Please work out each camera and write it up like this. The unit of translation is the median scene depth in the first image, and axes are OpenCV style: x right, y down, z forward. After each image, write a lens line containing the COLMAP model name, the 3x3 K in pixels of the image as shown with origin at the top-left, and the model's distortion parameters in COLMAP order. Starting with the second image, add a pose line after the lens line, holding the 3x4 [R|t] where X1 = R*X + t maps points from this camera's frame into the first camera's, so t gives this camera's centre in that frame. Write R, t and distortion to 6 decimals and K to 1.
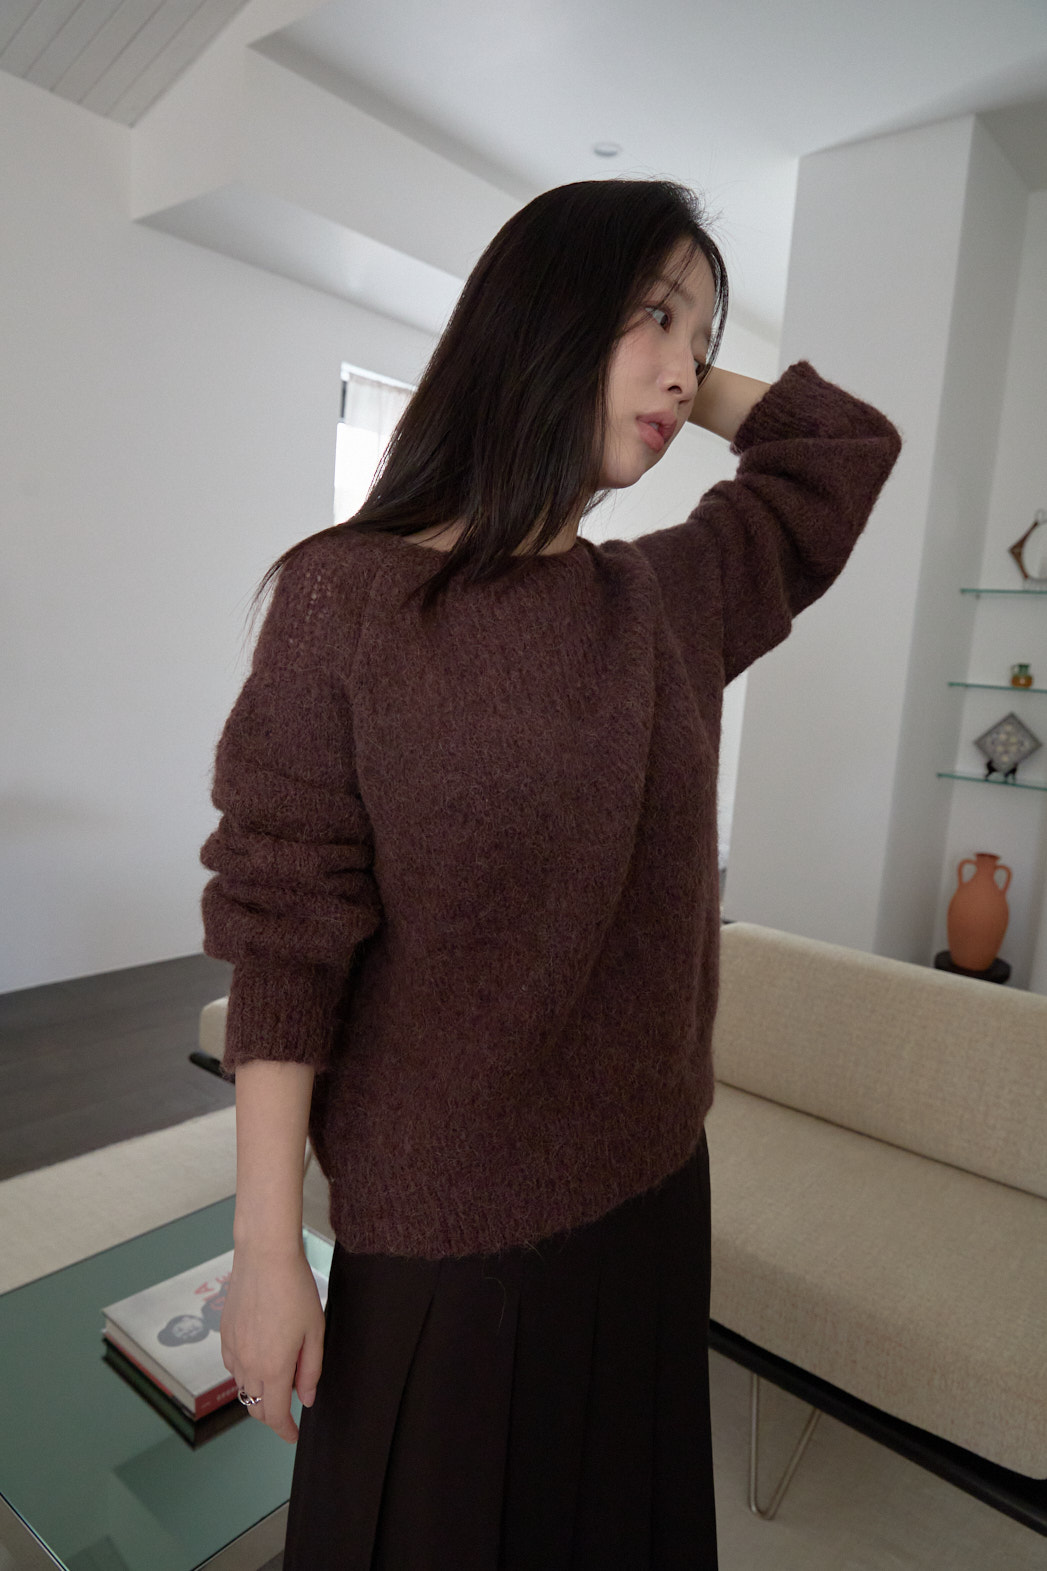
lens RADIAL K [[1067.6, 0, 523.5], [0, 1067.6, 785.5], [0, 0, 1]] dist [0.001844, 0.000784]
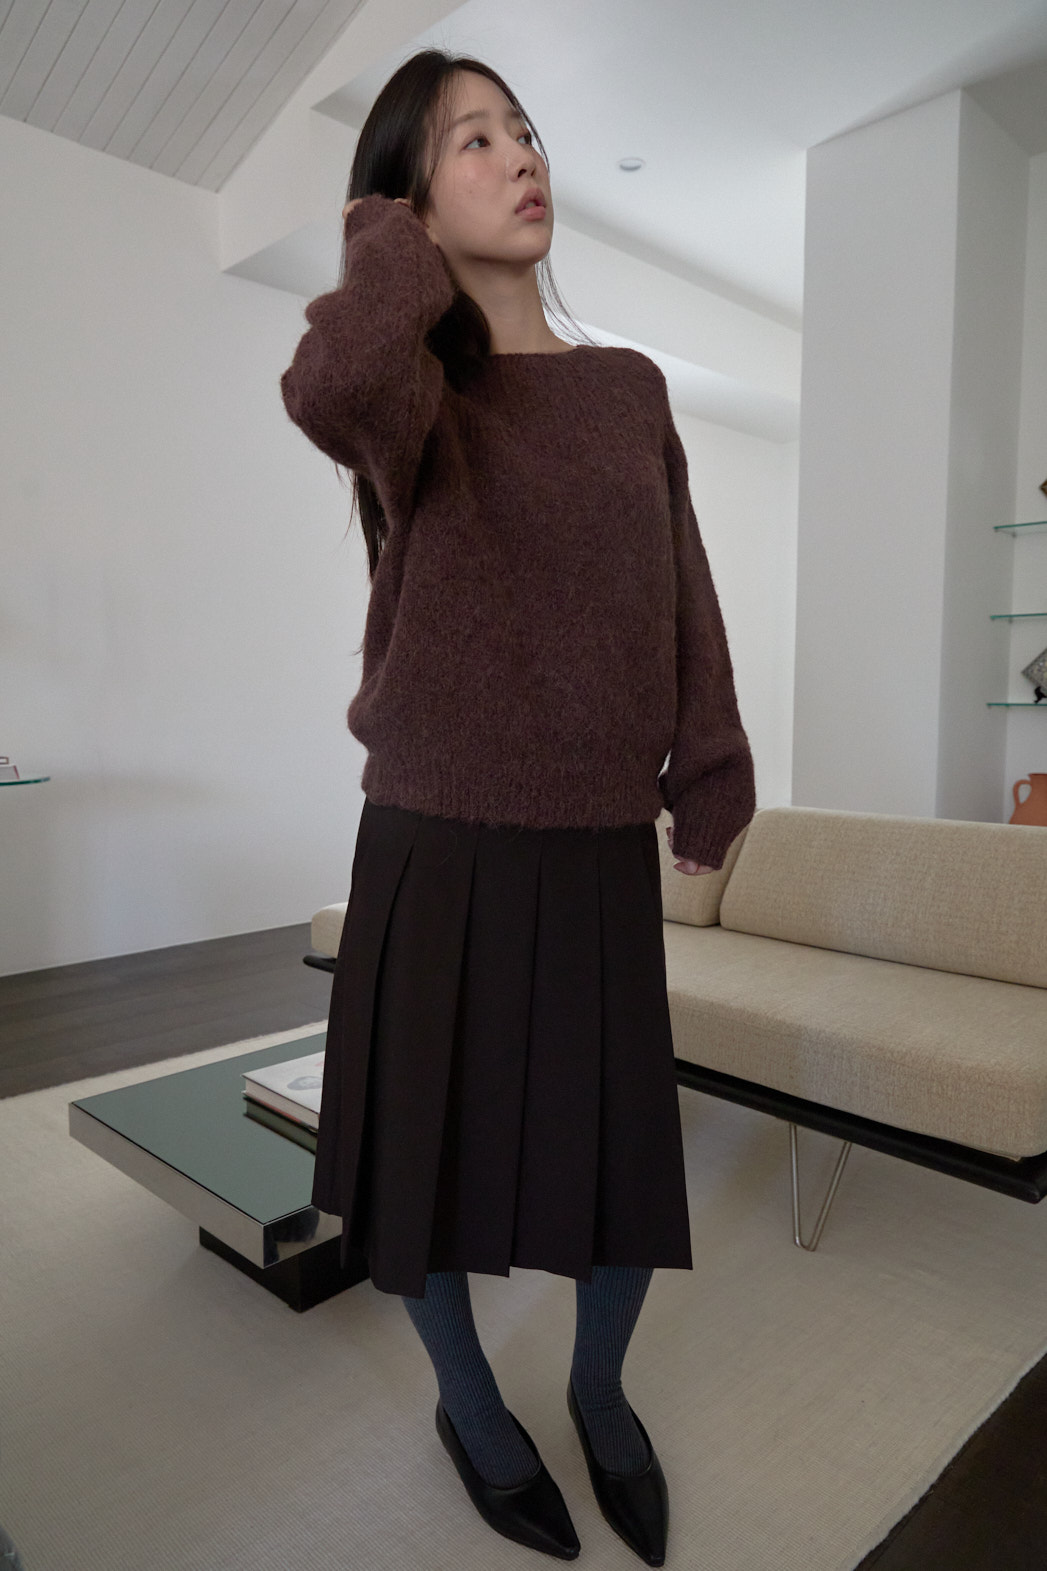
lens RADIAL K [[1075.4, 0, 522.0], [0, 1075.4, 789.0], [0, 0, 1]] dist [0.003192, -0.000813]
pose [[0.993655, -0.064547, -0.092107, 0.045026], [0.059697, 0.996729, -0.054471, 0.181556], [0.095321, 0.048627, 0.994258, -0.159075]]
